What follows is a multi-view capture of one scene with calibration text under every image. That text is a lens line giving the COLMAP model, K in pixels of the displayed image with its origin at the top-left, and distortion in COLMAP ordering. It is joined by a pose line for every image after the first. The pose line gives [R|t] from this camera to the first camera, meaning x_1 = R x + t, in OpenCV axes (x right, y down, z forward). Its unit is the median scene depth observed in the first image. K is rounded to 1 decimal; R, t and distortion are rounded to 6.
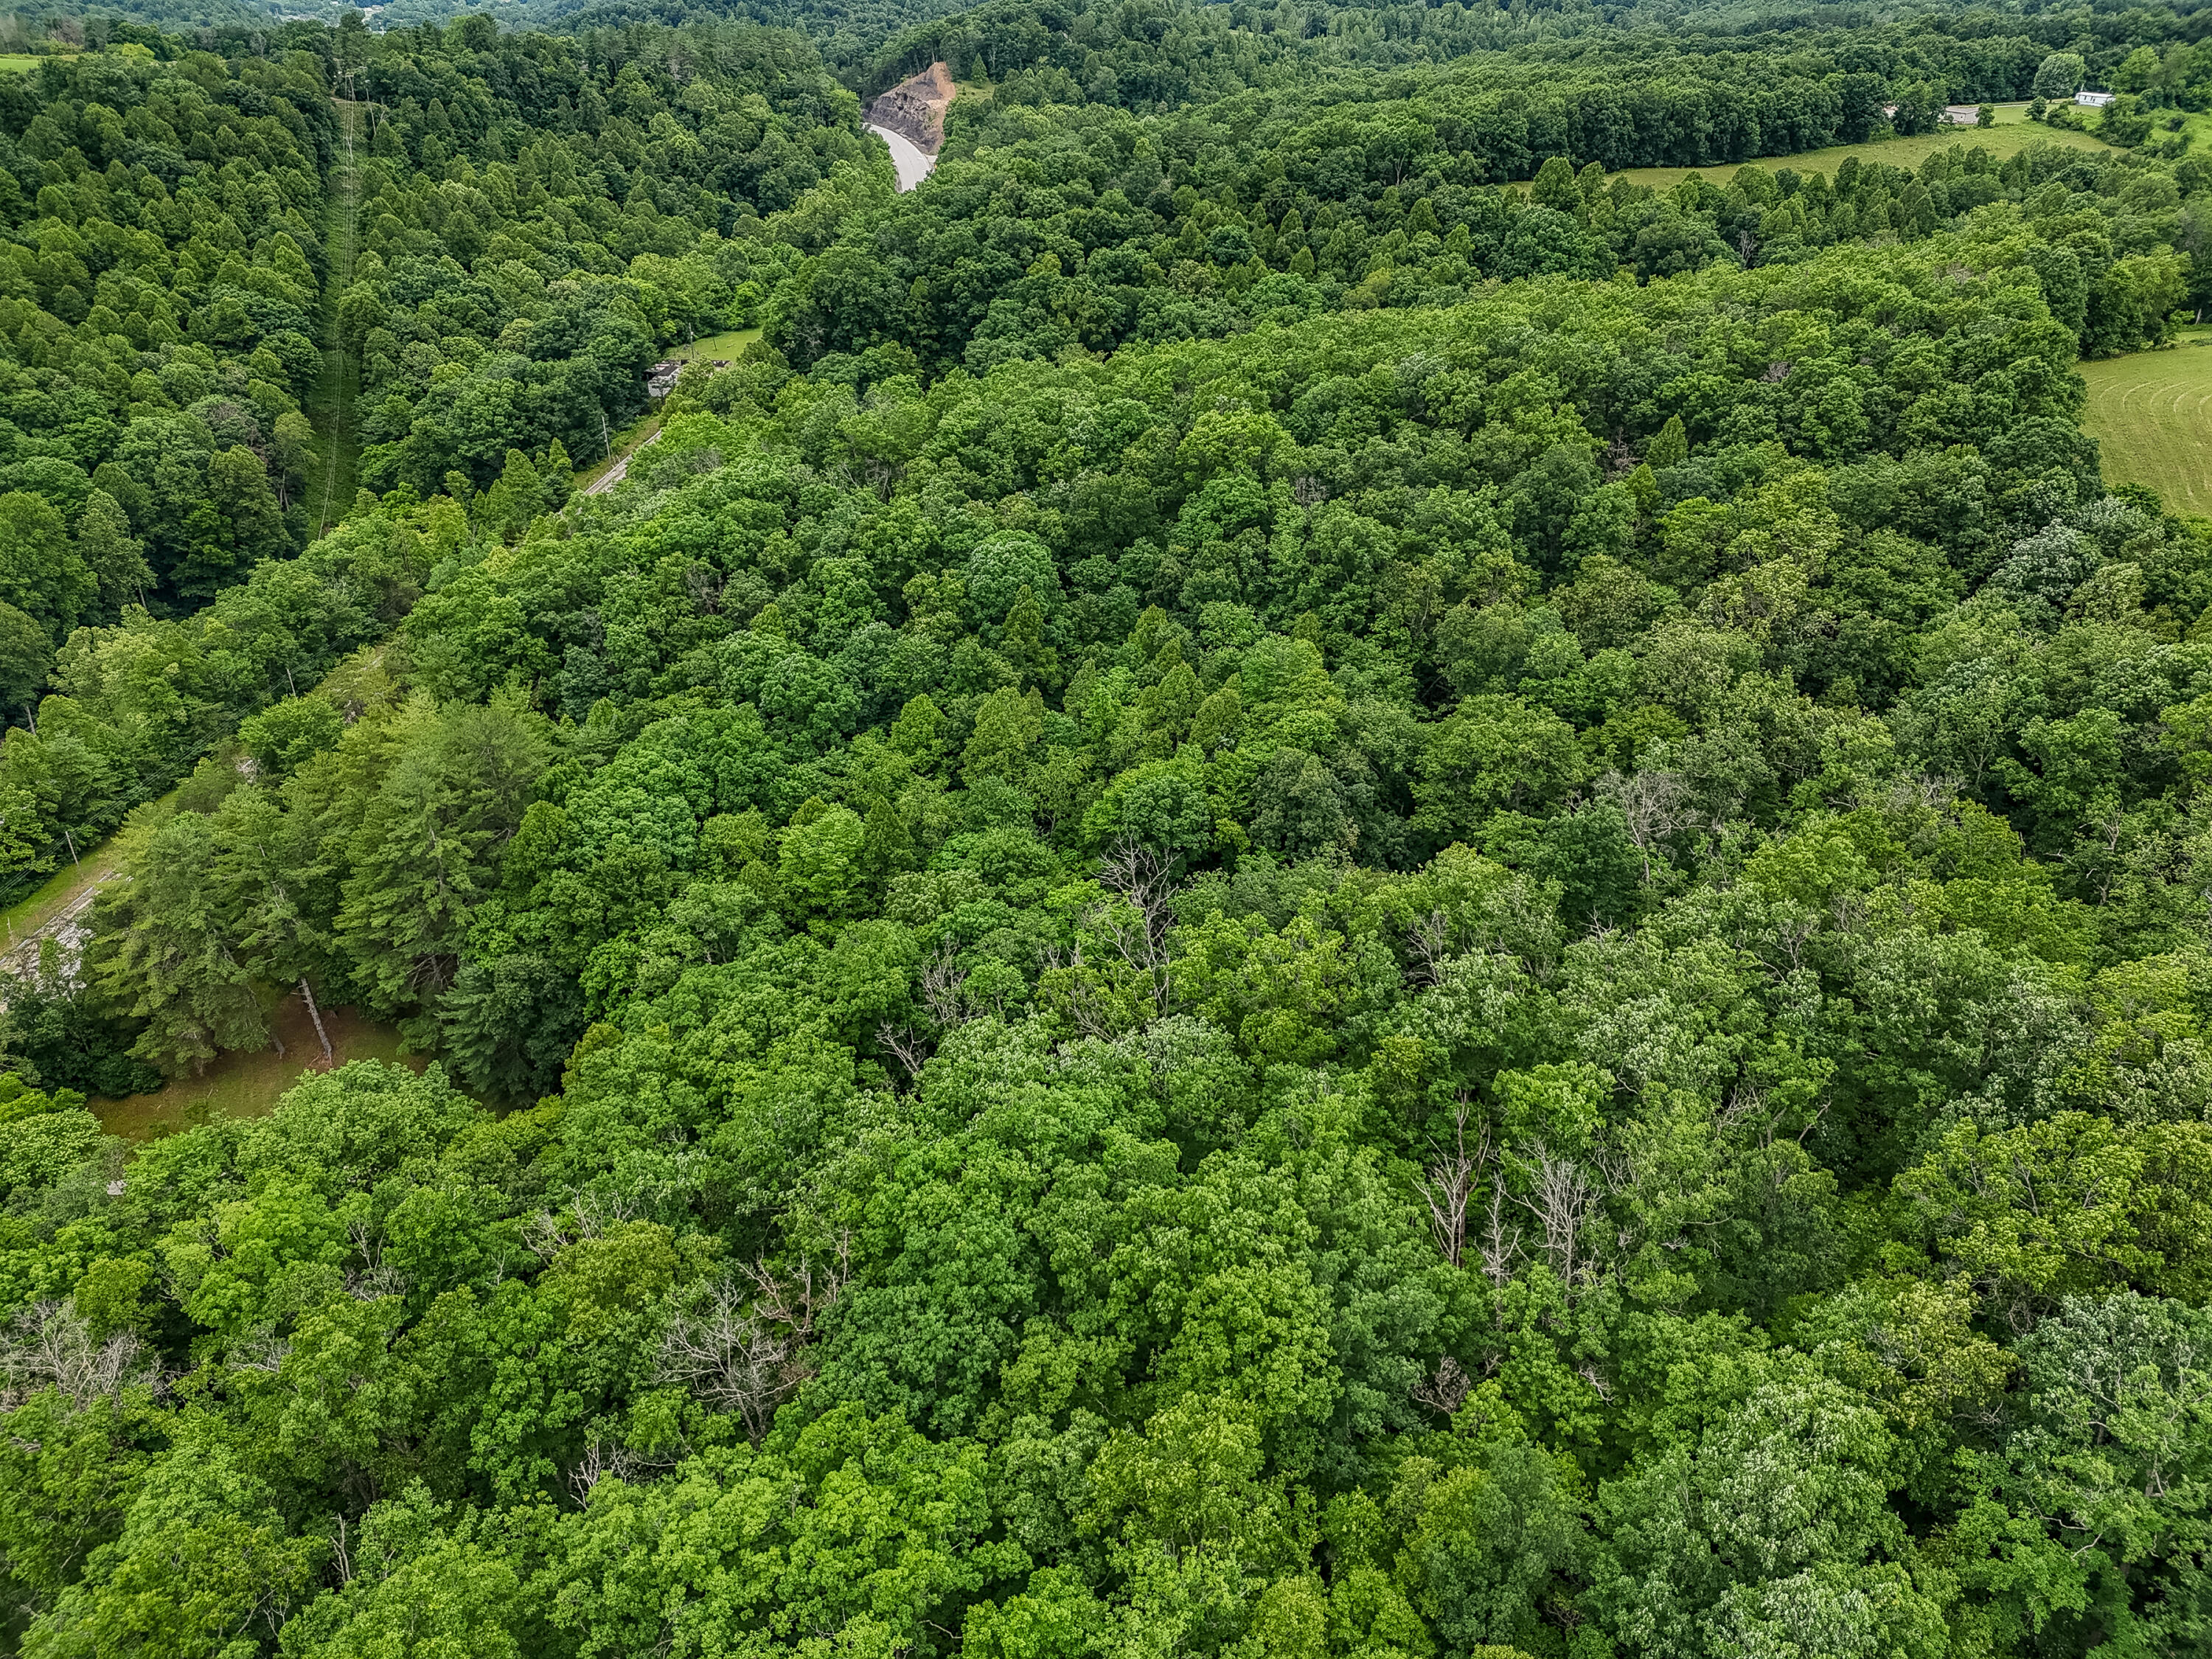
lens RADIAL K [[1623.7, 0, 1106.0], [0, 1623.7, 829.5], [0, 0, 1]] dist [0.066711, -0.065035]
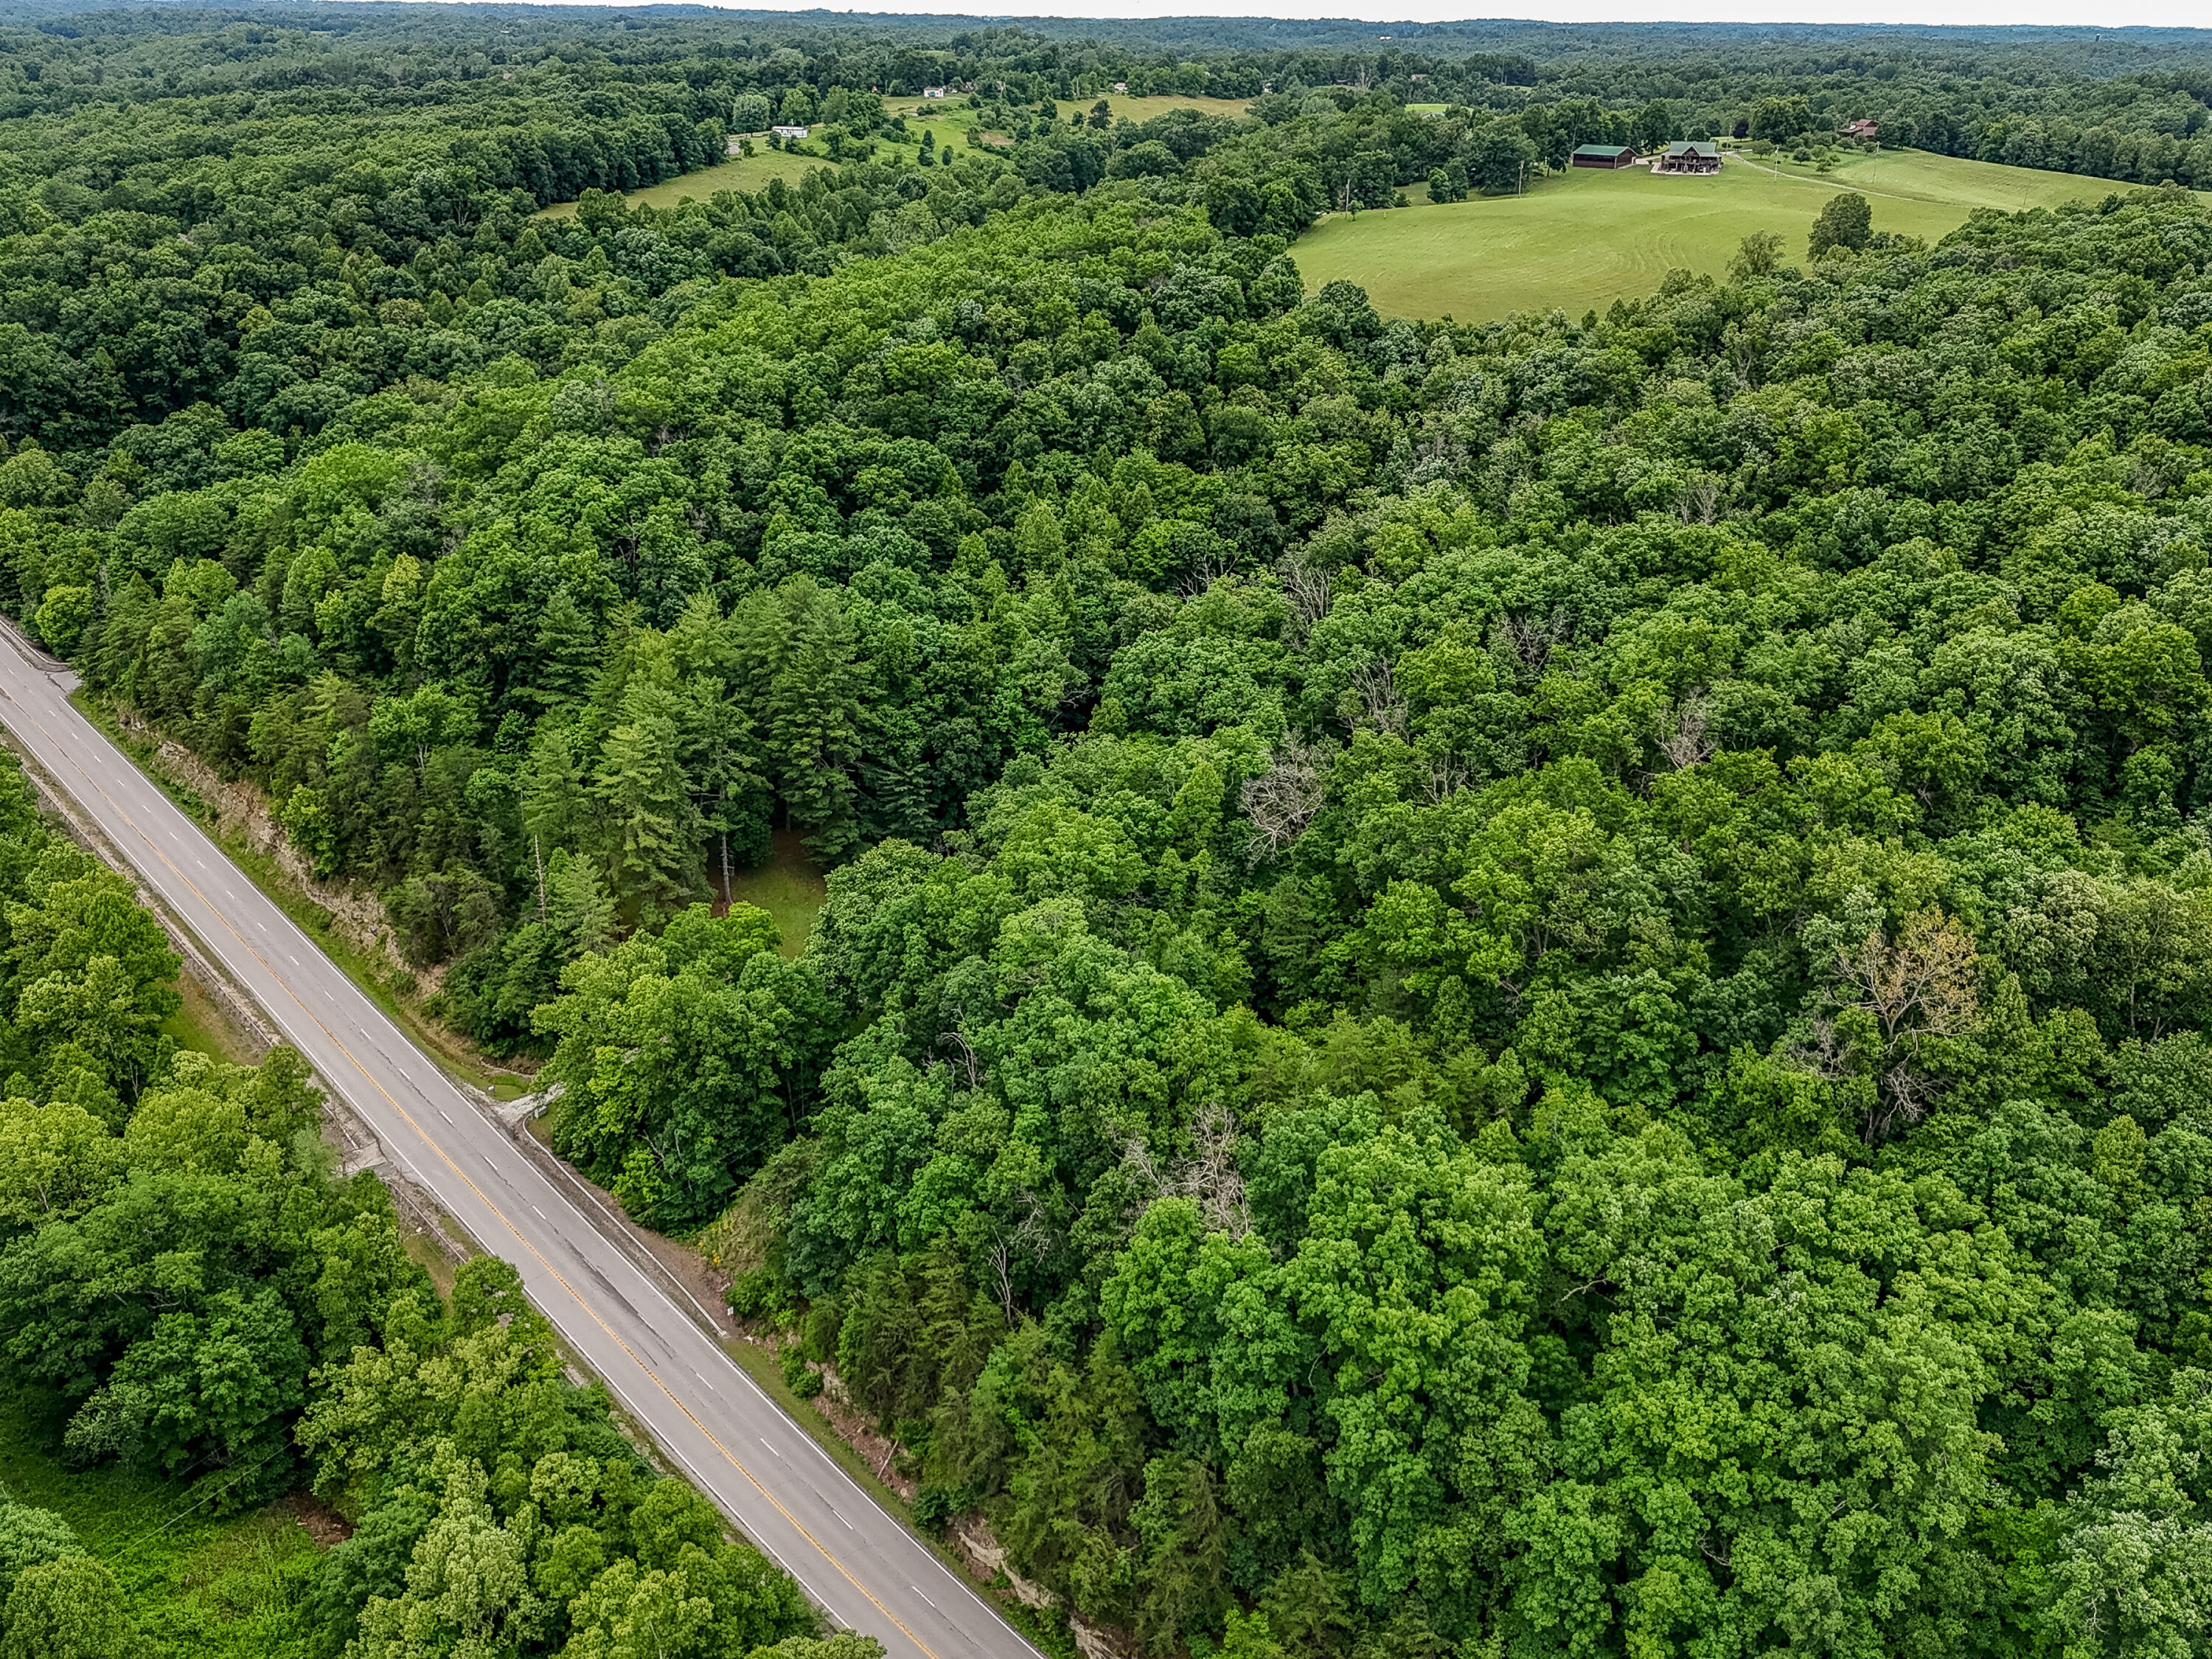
lens RADIAL K [[2061.1, 0, 1106.0], [0, 2061.1, 829.5], [0, 0, 1]] dist [0.116332, -0.203293]
pose [[0.660720, -0.275872, 0.698100, -1.075764], [0.351912, 0.935319, 0.036546, 0.103233], [-0.663028, 0.221523, 0.715067, -0.215971]]
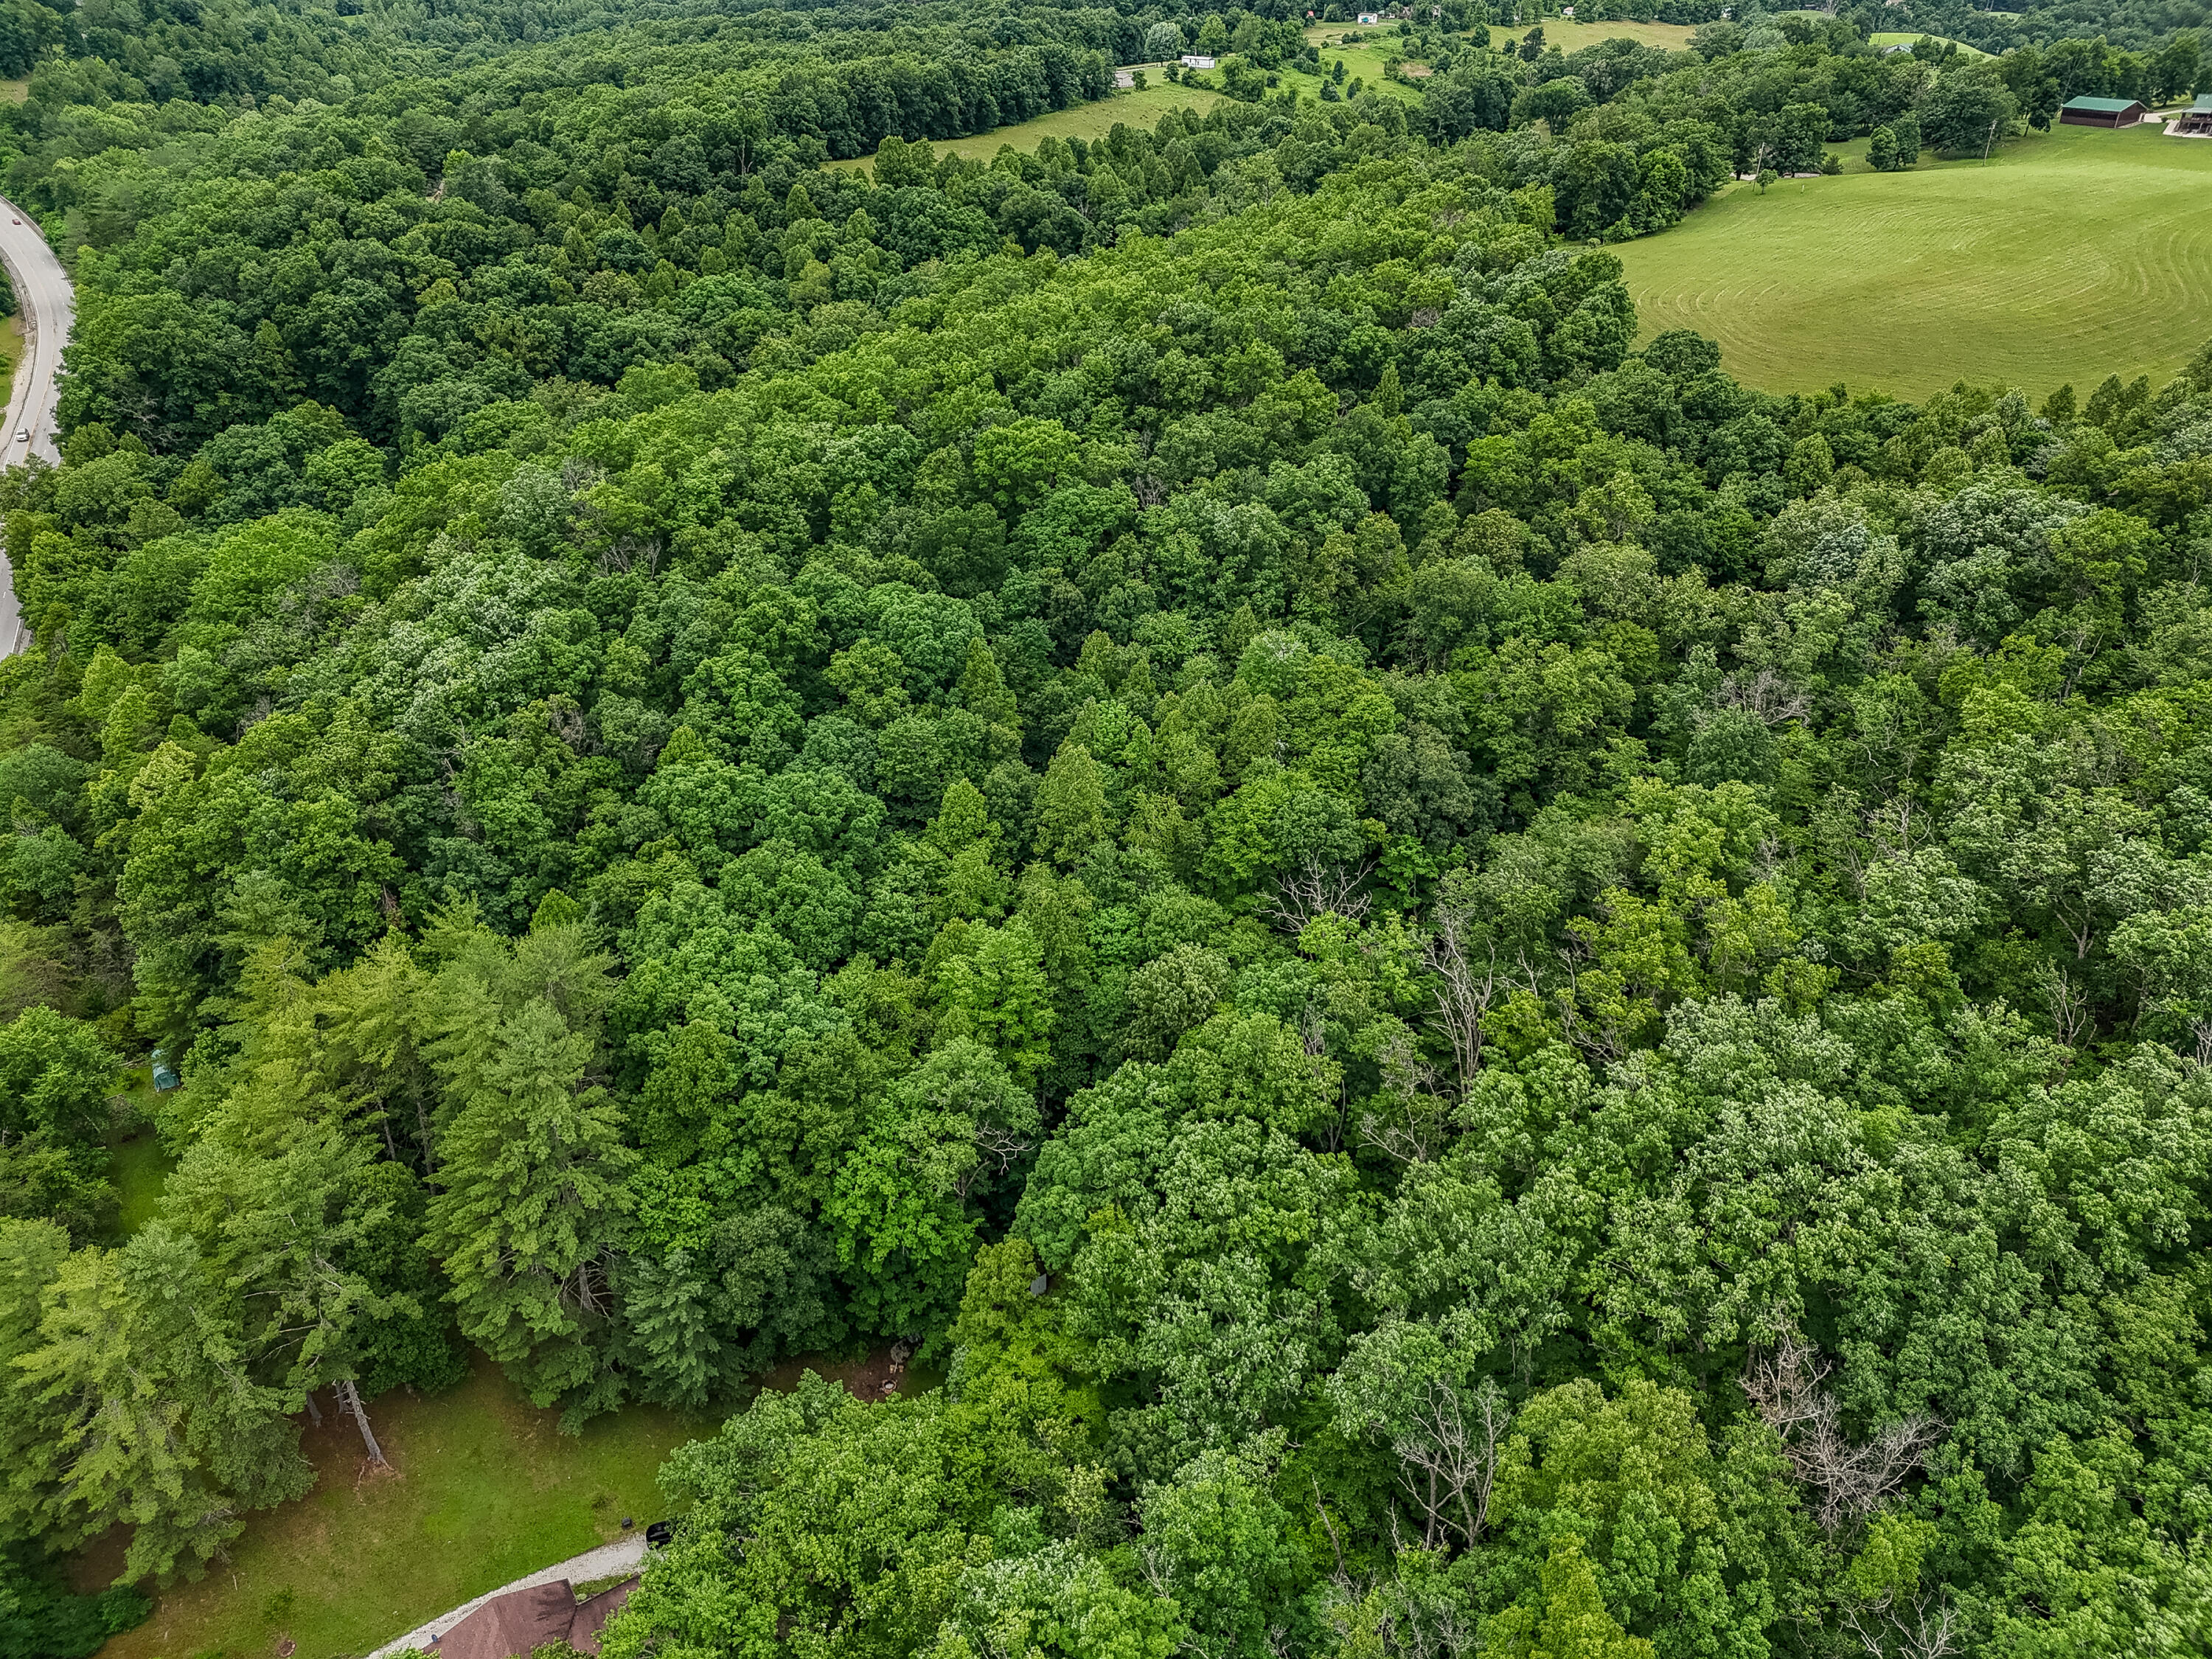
lens RADIAL K [[1623.7, 0, 1106.0], [0, 1623.7, 829.5], [0, 0, 1]] dist [0.066711, -0.065035]
pose [[0.836621, -0.262800, 0.480625, -0.390049], [0.256500, 0.963212, 0.080186, -0.087667], [-0.484017, 0.056195, 0.873252, 0.154205]]
